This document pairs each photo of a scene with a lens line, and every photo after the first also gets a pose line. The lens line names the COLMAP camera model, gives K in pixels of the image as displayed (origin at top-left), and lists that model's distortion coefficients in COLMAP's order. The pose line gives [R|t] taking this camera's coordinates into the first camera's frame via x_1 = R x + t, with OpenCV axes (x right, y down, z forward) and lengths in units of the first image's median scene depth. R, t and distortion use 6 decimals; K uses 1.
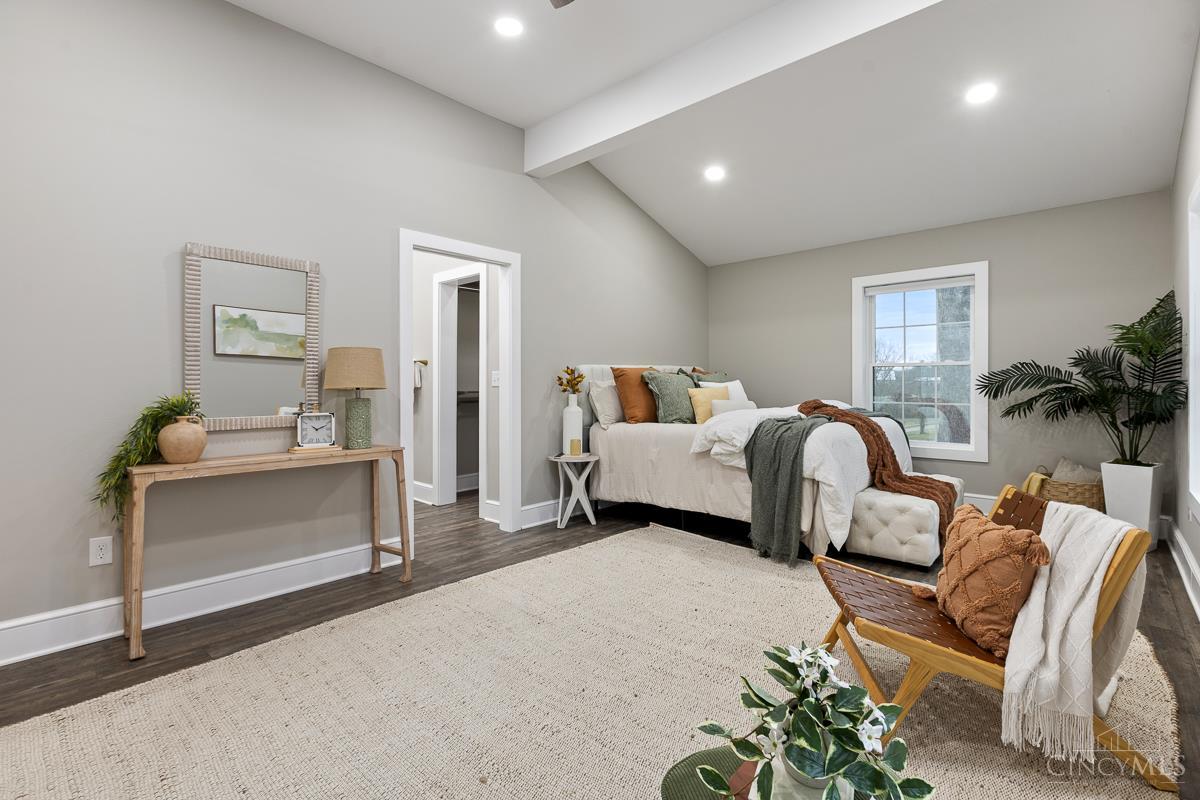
lens RADIAL K [[546.1, 0, 591.1], [0, 546.1, 390.5], [0, 0, 1]] dist [0.002030, -0.000082]
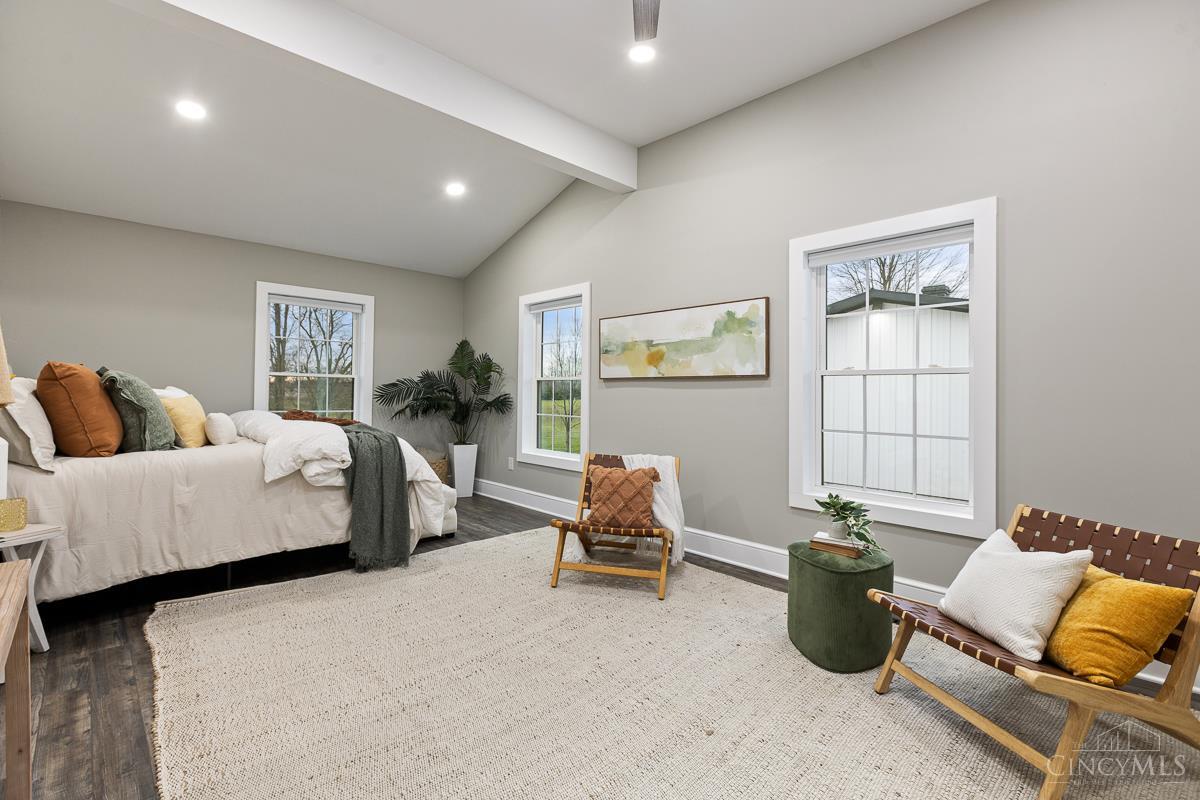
lens RADIAL K [[546.1, 0, 591.5], [0, 546.1, 397.6], [0, 0, 1]] dist [0.002030, -0.000082]
pose [[0.062838, -0.001852, 0.998022, -0.579239], [0.002501, 0.999995, 0.001698, -0.005490], [-0.998021, 0.002390, 0.062842, 0.491960]]
